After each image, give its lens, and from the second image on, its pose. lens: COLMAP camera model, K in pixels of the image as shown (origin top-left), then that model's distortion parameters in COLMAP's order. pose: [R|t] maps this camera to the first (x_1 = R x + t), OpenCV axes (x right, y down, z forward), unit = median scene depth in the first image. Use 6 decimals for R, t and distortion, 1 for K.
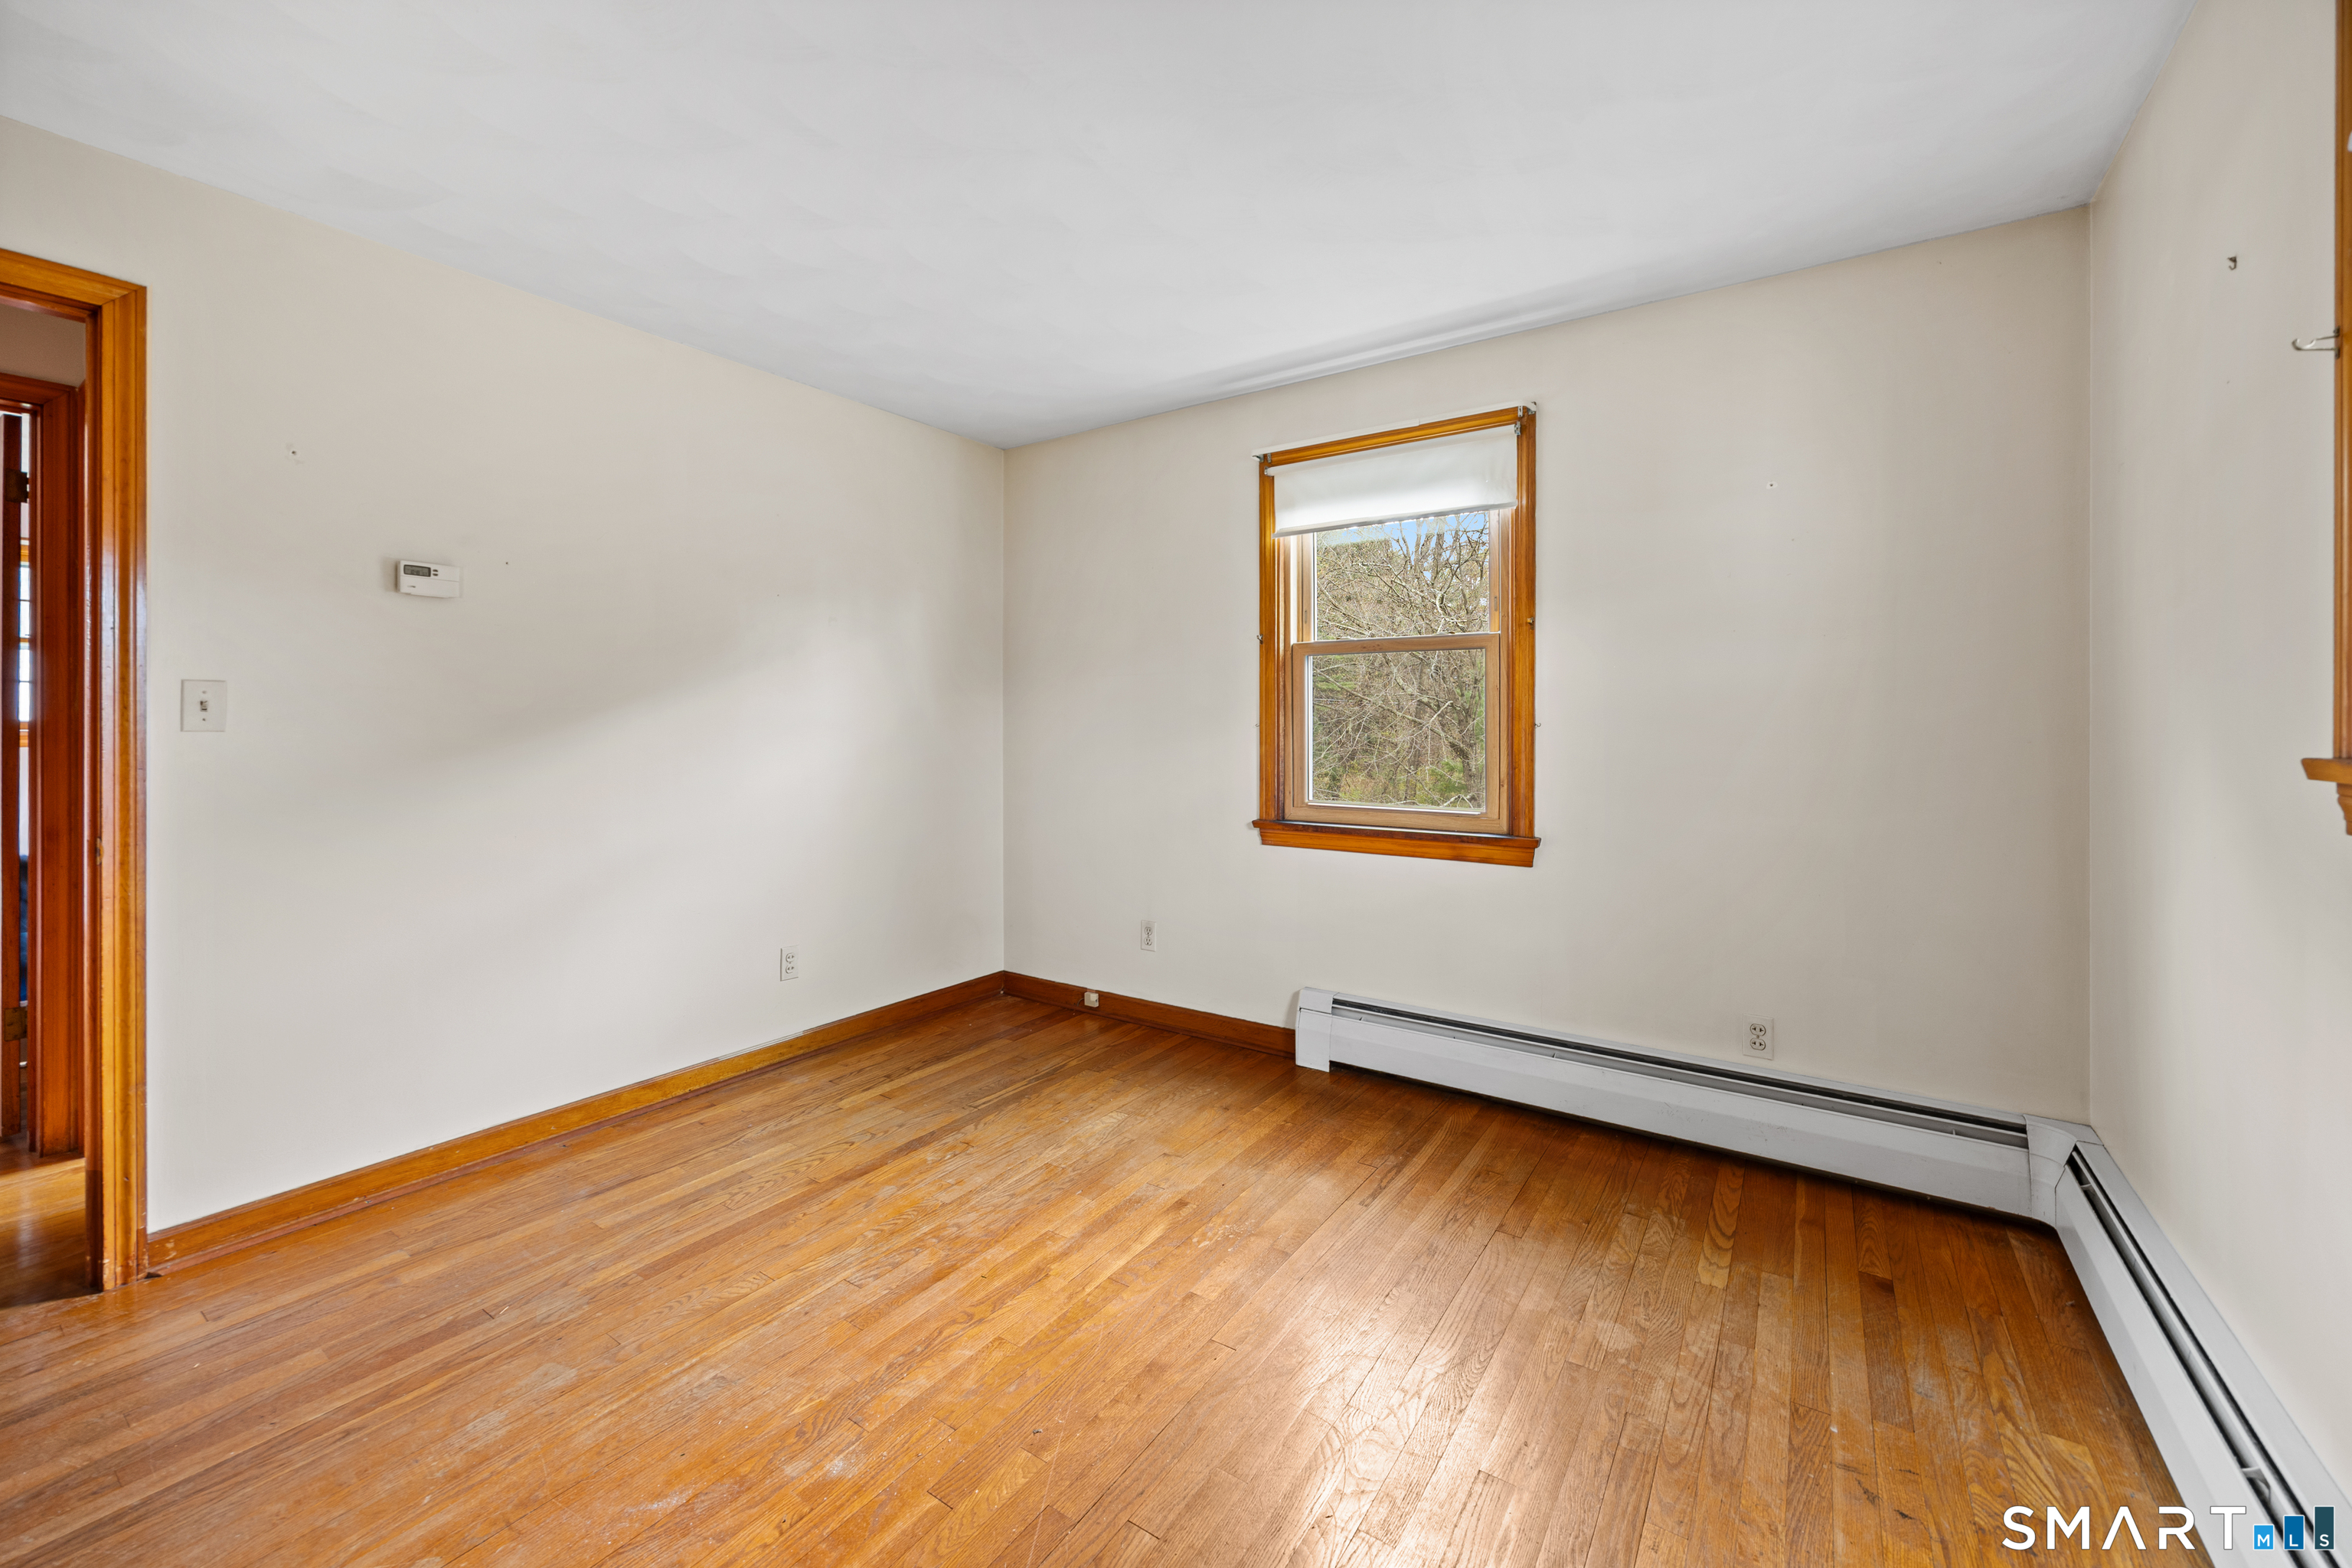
lens RADIAL K [[929.5, 0, 1174.9], [0, 929.5, 720.5], [0, 0, 1]] dist [-0.000529, -0.000241]
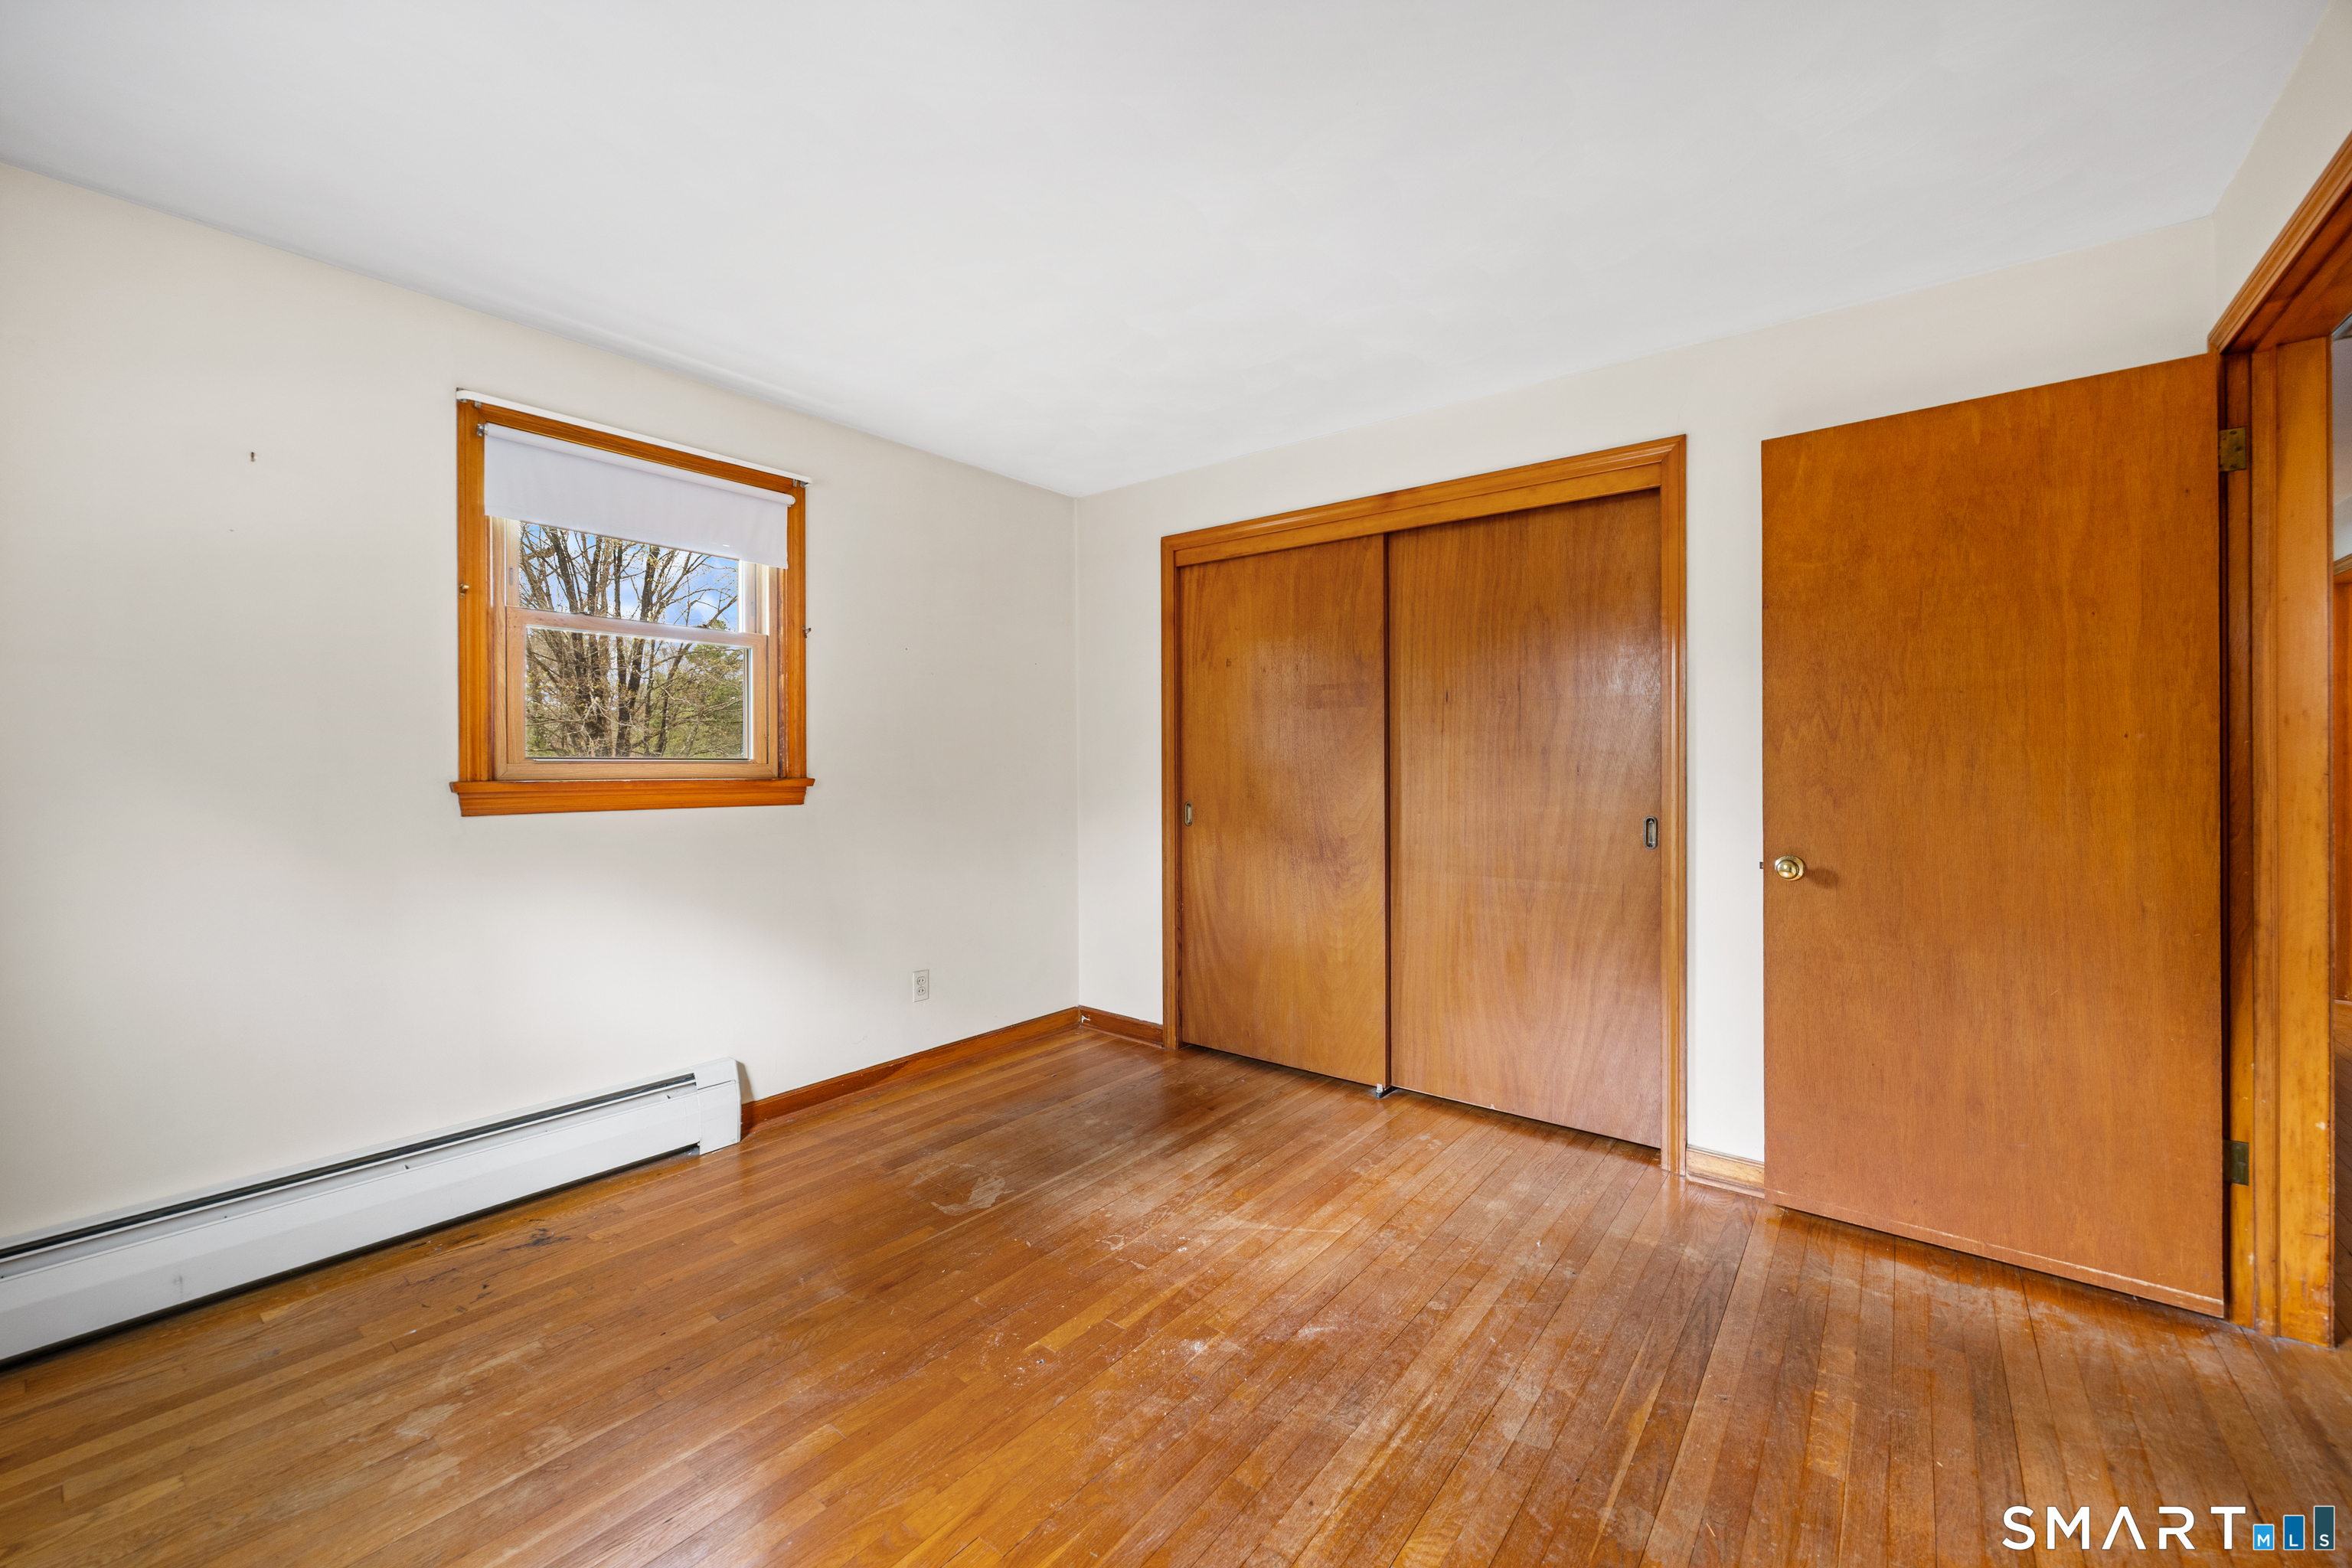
lens RADIAL K [[921.4, 0, 1175.5], [0, 921.4, 752.3], [0, 0, 1]] dist [-0.001591, 0.000018]
pose [[-0.996826, -0.000905, 0.079602, -0.239743], [-0.001868, 0.999926, -0.012021, -0.001036], [-0.079585, -0.012132, -0.996754, 1.263722]]
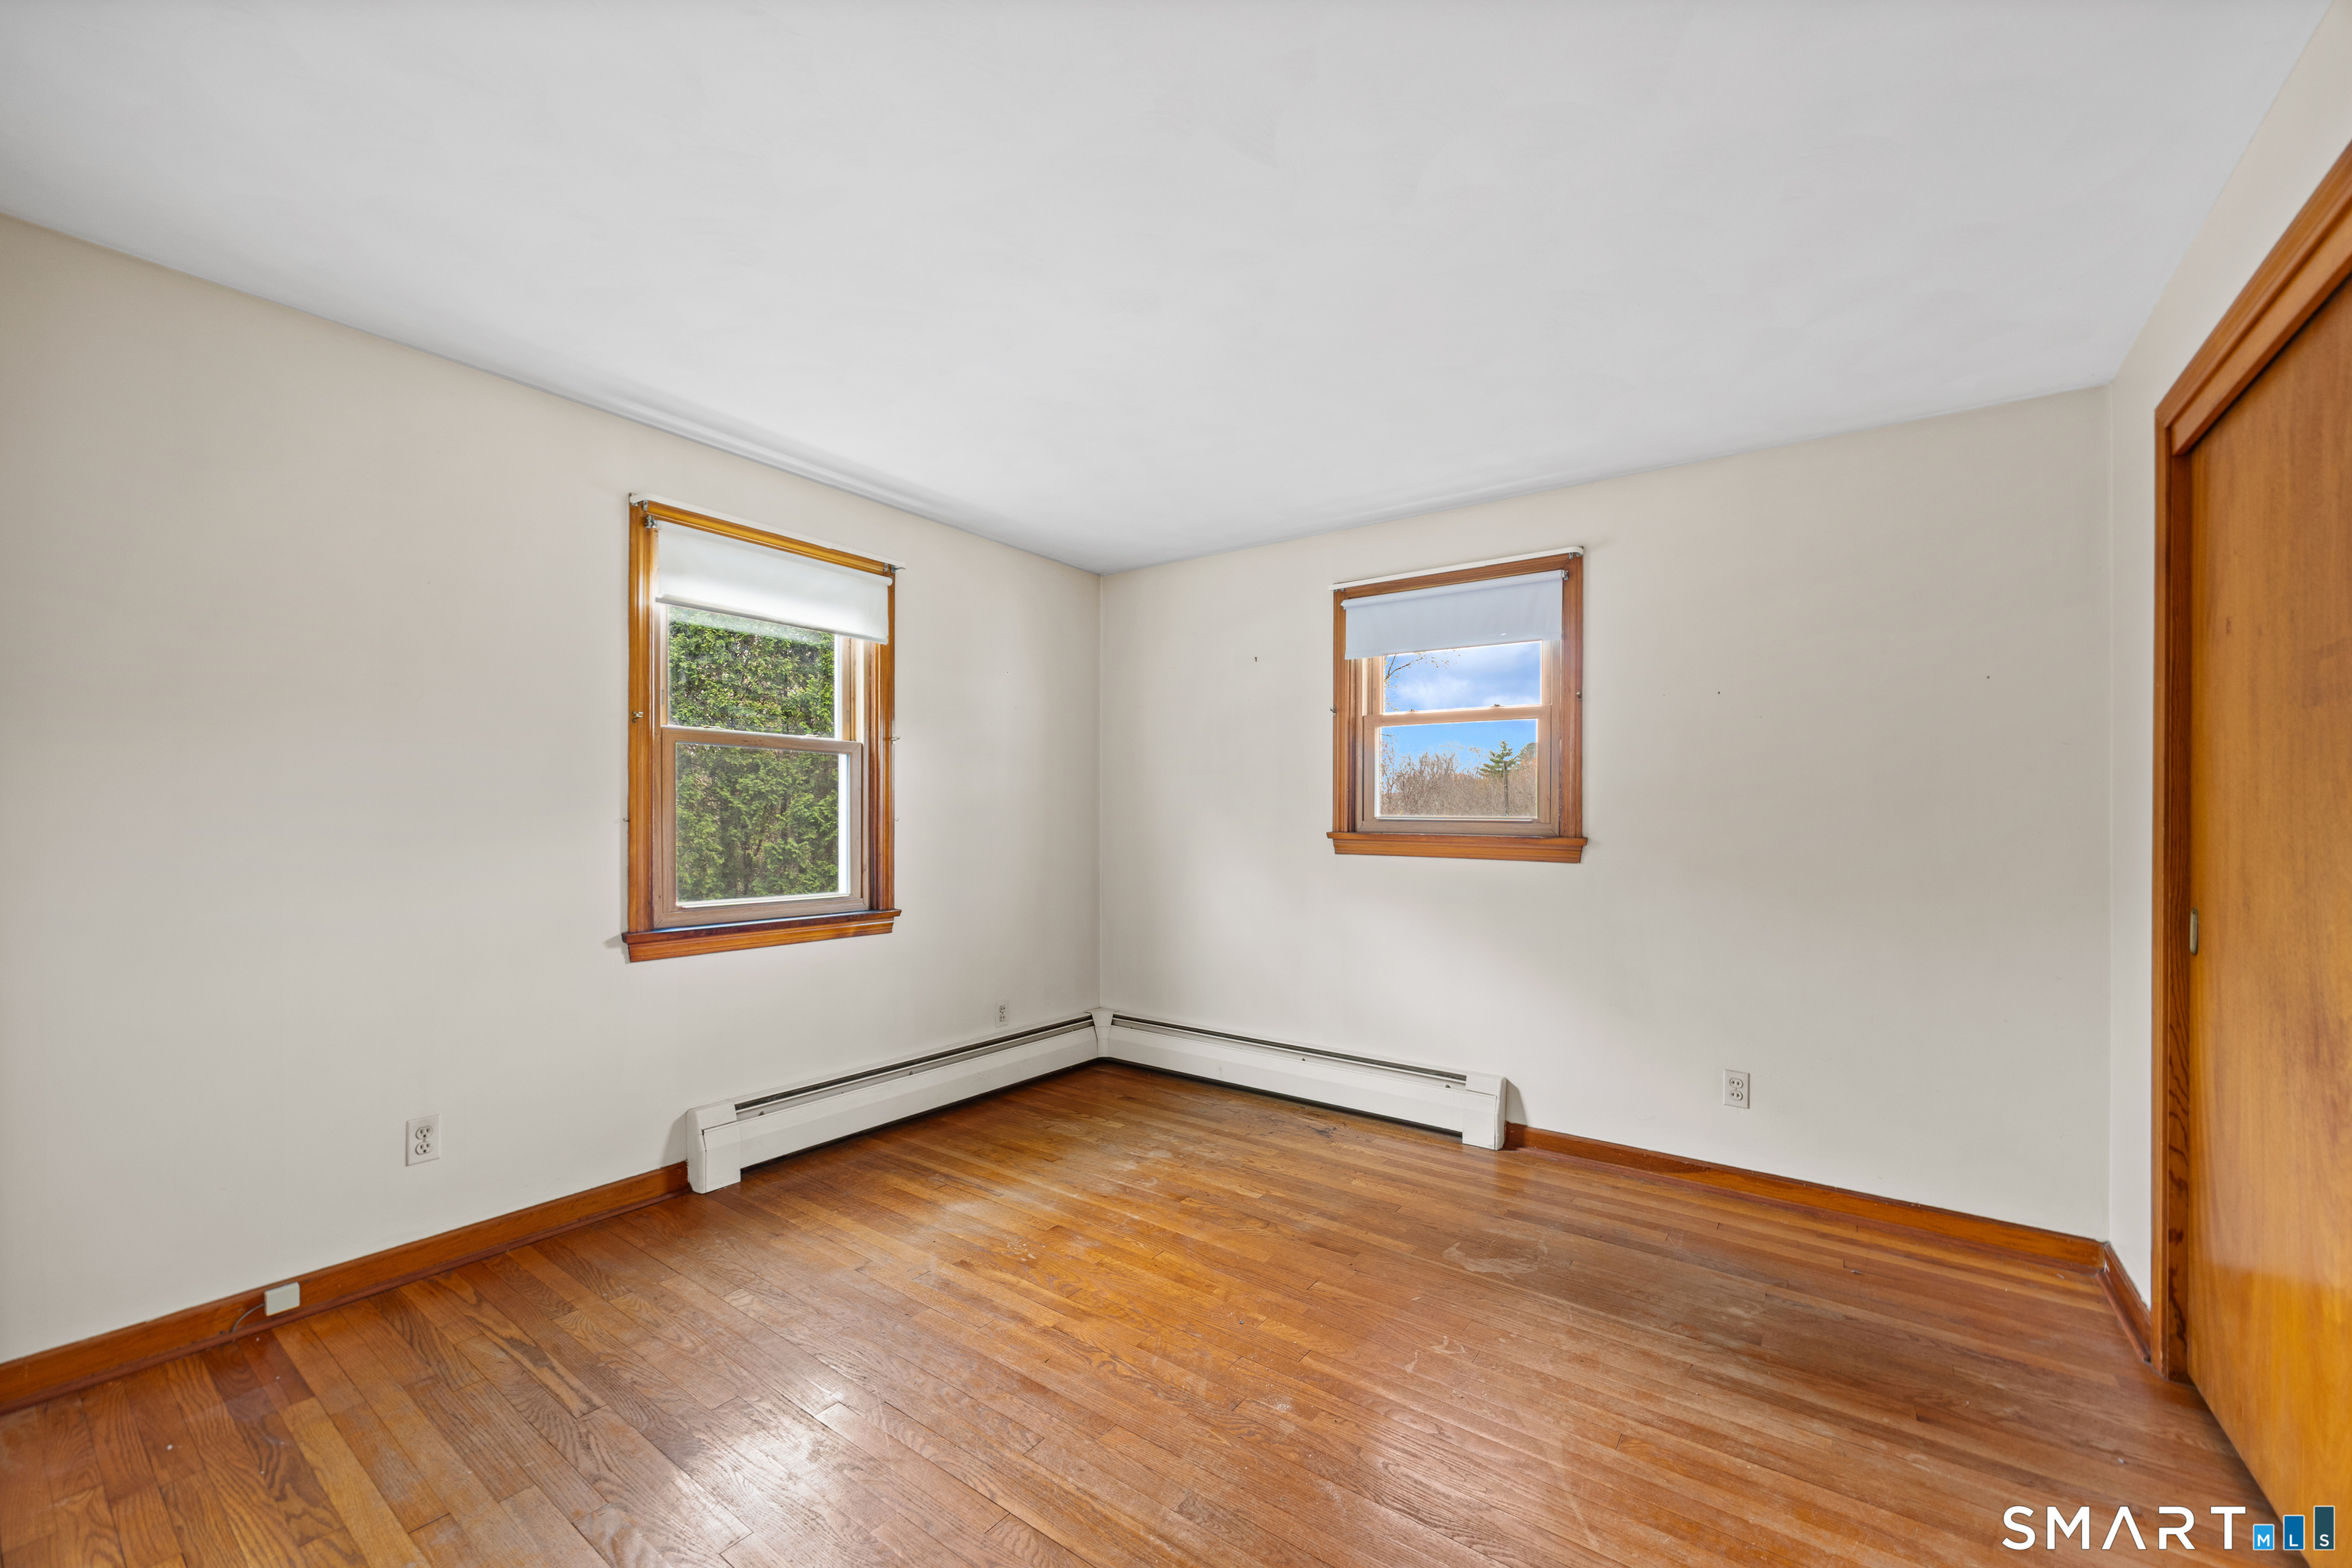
lens RADIAL K [[920.6, 0, 1171.6], [0, 920.6, 816.2], [0, 0, 1]] dist [0.000770, 0.000200]
pose [[0.041135, -0.000844, 0.999153, -0.906576], [-0.010212, 0.999947, 0.001265, -0.005337], [-0.999101, -0.010256, 0.041125, 0.614771]]
